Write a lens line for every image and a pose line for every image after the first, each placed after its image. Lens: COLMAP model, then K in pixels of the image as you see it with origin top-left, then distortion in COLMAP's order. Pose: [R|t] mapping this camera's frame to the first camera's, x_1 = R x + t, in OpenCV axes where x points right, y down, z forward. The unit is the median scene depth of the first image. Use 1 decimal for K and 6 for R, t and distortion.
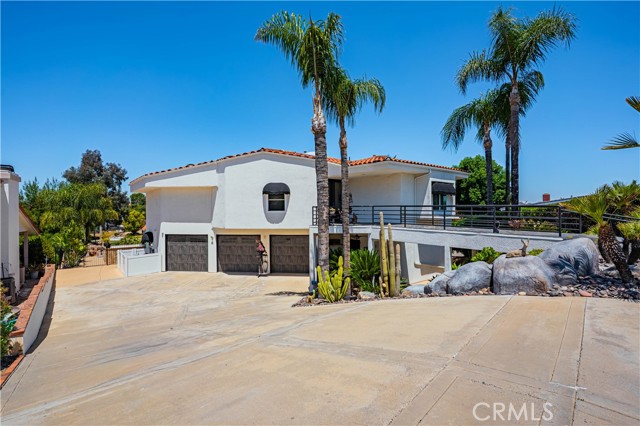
lens RADIAL K [[307.2, 0, 319.1], [0, 307.2, 215.5], [0, 0, 1]] dist [0.003239, 0.000034]
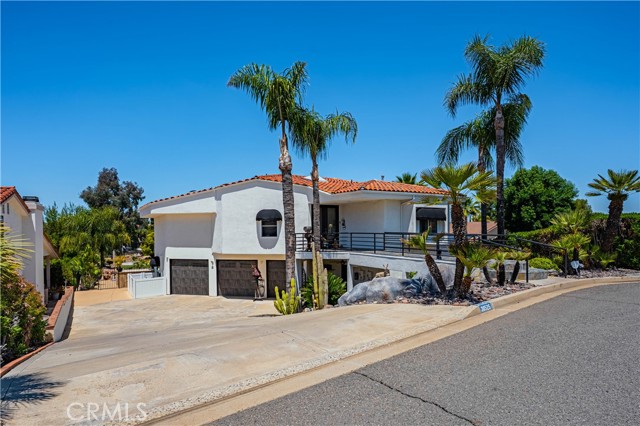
lens RADIAL K [[369.2, 0, 321.1], [0, 369.2, 240.7], [0, 0, 1]] dist [0.001738, 0.000555]
pose [[0.993152, -0.000613, -0.116832, 0.164791], [0.001820, 0.999946, 0.010226, -0.013042], [0.116819, -0.010368, 0.993099, -0.192540]]
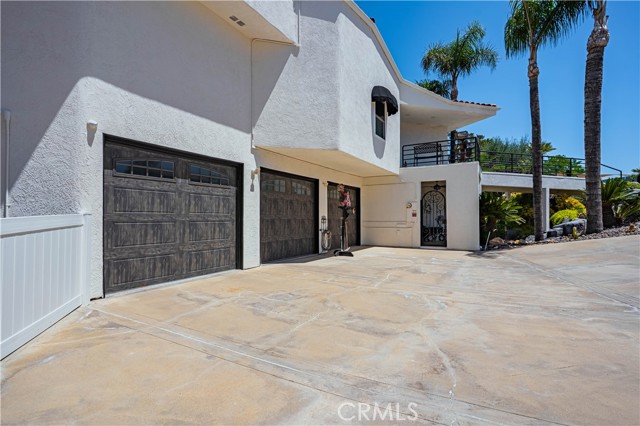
lens RADIAL K [[307.2, 0, 319.1], [0, 307.2, 215.5], [0, 0, 1]] dist [0.003239, 0.000034]
pose [[0.430558, 0.005542, 0.902546, -0.675167], [-0.000166, 0.999982, -0.006061, 0.130247], [-0.902563, 0.002460, 0.430551, 0.800015]]
